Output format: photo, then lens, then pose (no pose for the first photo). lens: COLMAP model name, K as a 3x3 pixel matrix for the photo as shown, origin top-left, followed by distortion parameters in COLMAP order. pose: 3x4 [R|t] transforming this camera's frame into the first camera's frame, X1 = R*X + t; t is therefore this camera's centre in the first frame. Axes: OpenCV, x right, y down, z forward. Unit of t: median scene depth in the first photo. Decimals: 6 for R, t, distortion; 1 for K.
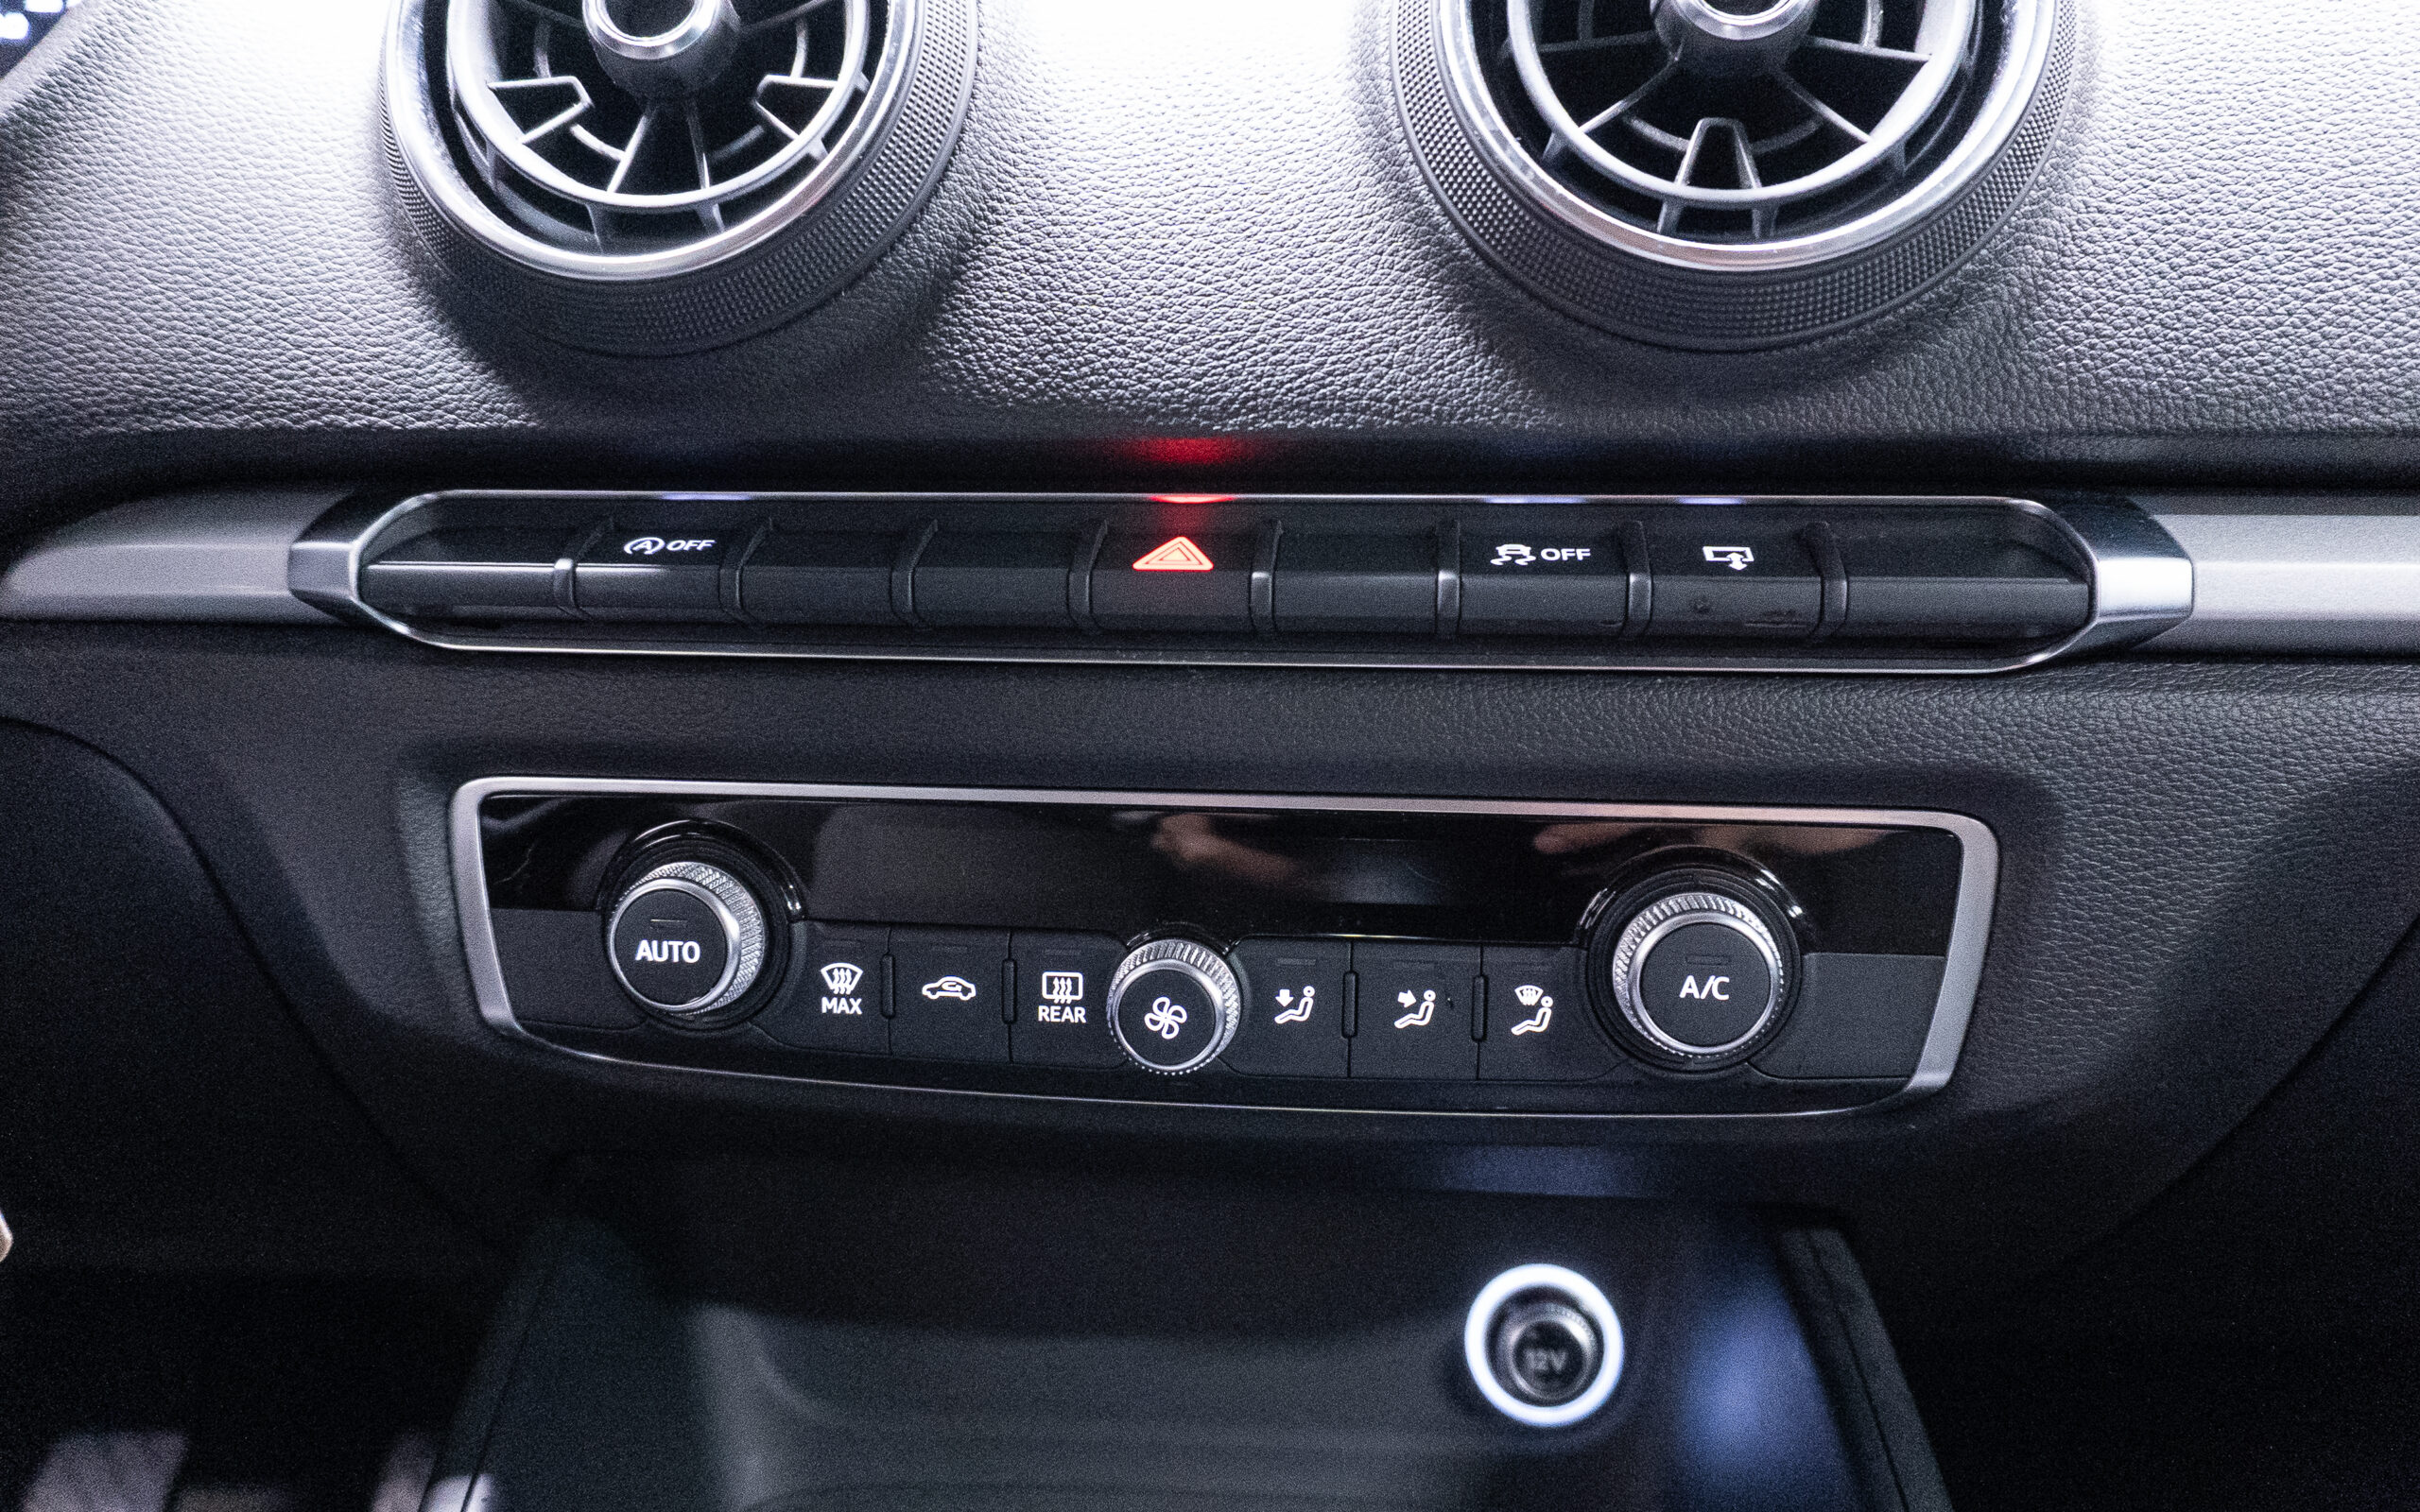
lens RADIAL K [[1666.8, 0, 1210.0], [0, 1666.8, 756.0], [0, 0, 1]] dist [0.006887, 0.004516]
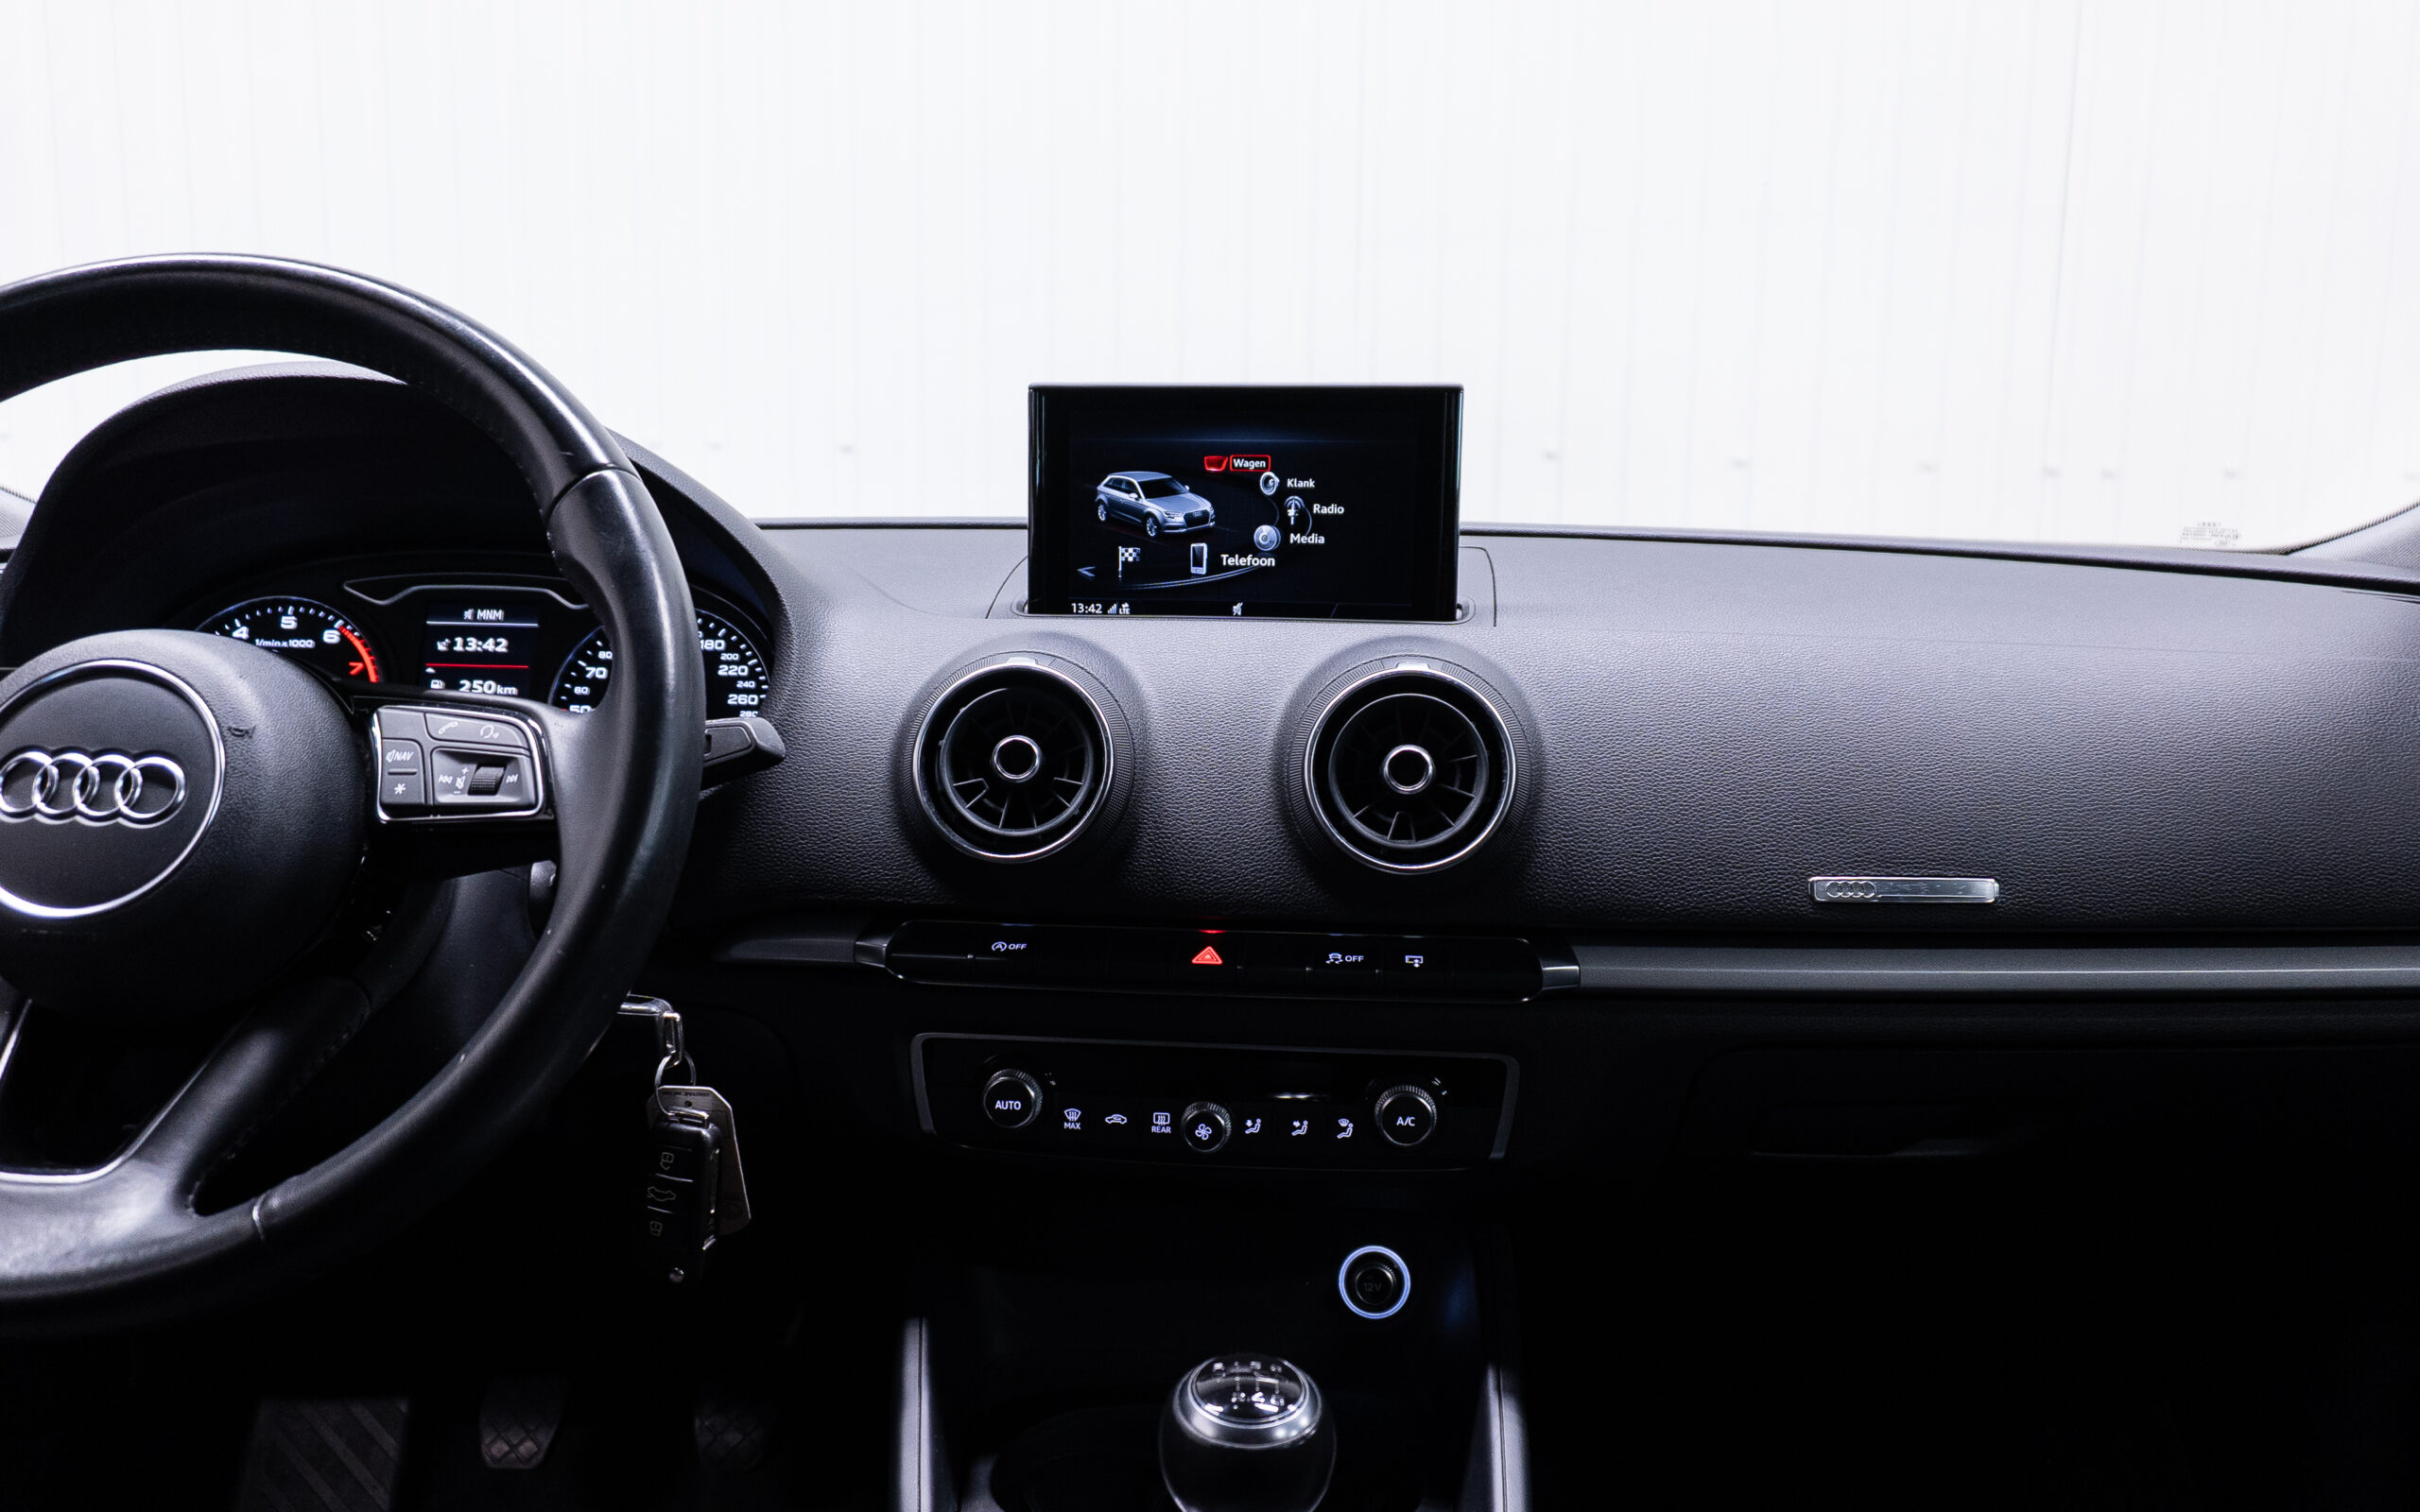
lens RADIAL K [[1705.7, 0, 1179.0], [0, 1705.7, 806.3], [0, 0, 1]] dist [-0.002468, -0.000946]
pose [[0.999992, 0.001112, -0.003893, -0.054553], [-0.001153, 0.999942, -0.010717, -0.320902], [0.003880, 0.010721, 0.999935, -1.659957]]
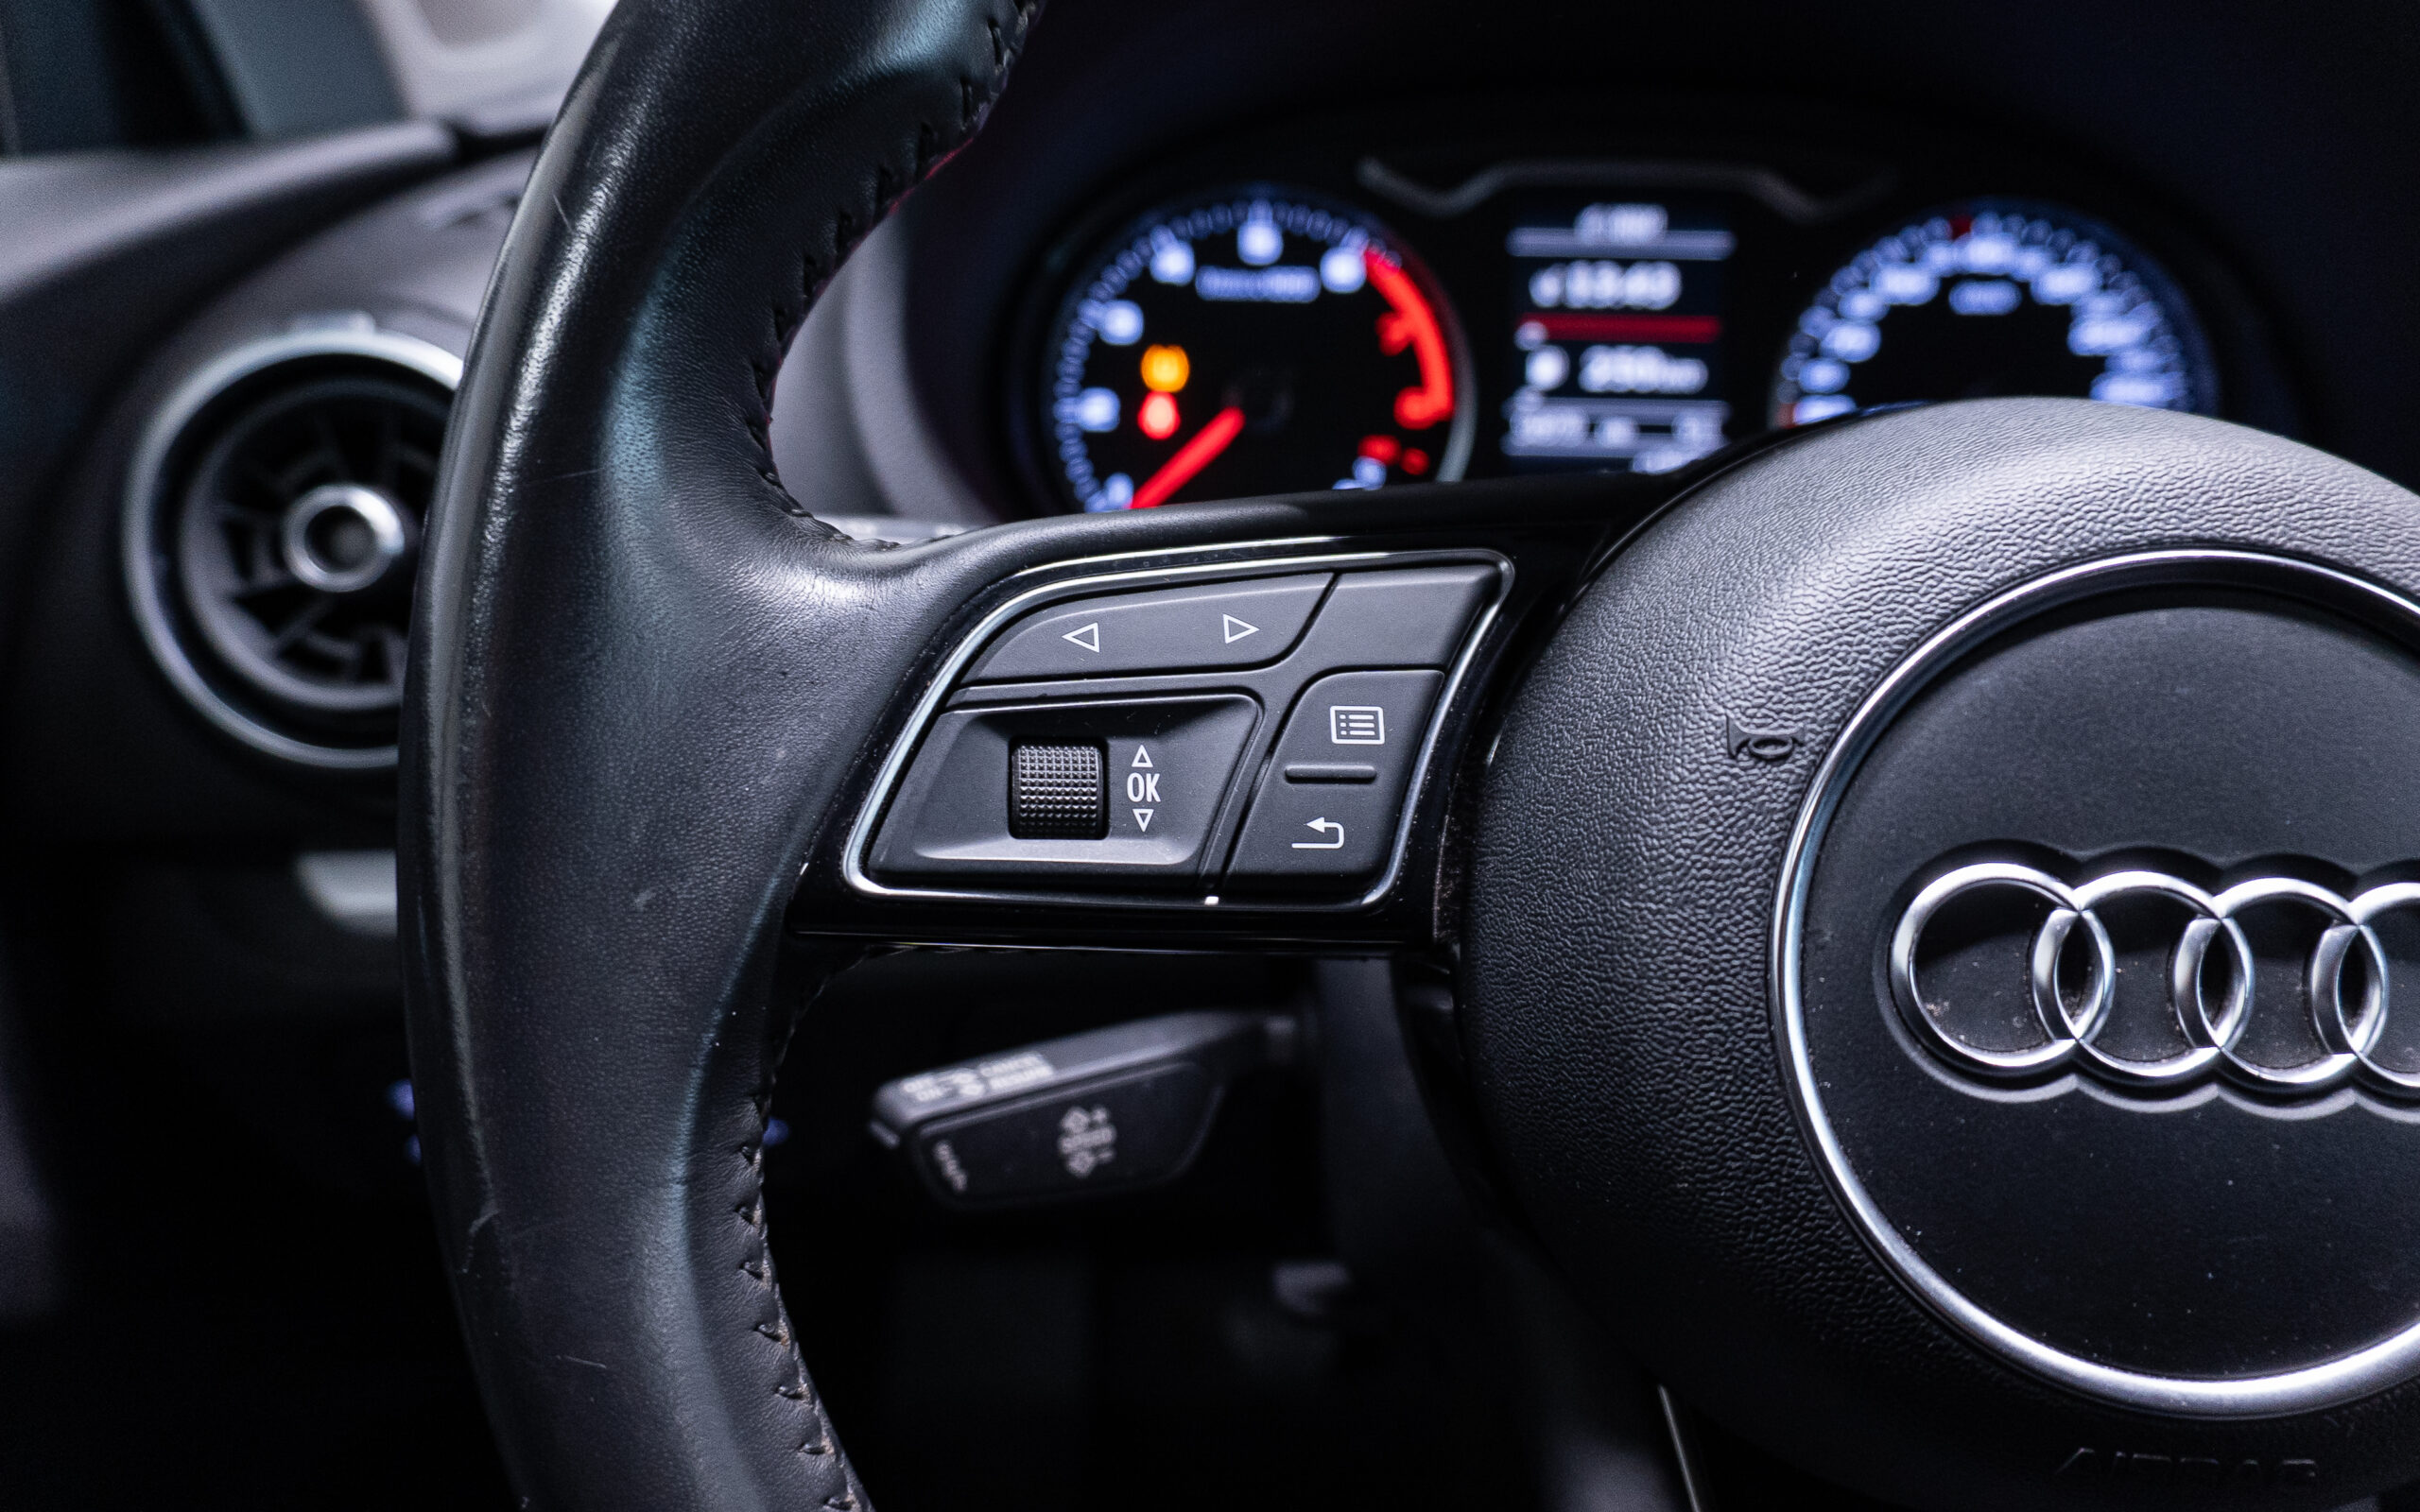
lens RADIAL K [[1666.8, 0, 1210.0], [0, 1666.8, 756.0], [0, 0, 1]] dist [0.006887, 0.004516]
pose [[0.999468, 0.007009, -0.031852, -1.723268], [0.000776, 0.971246, 0.238077, -0.594904], [0.032605, -0.237975, 0.970724, -0.221165]]
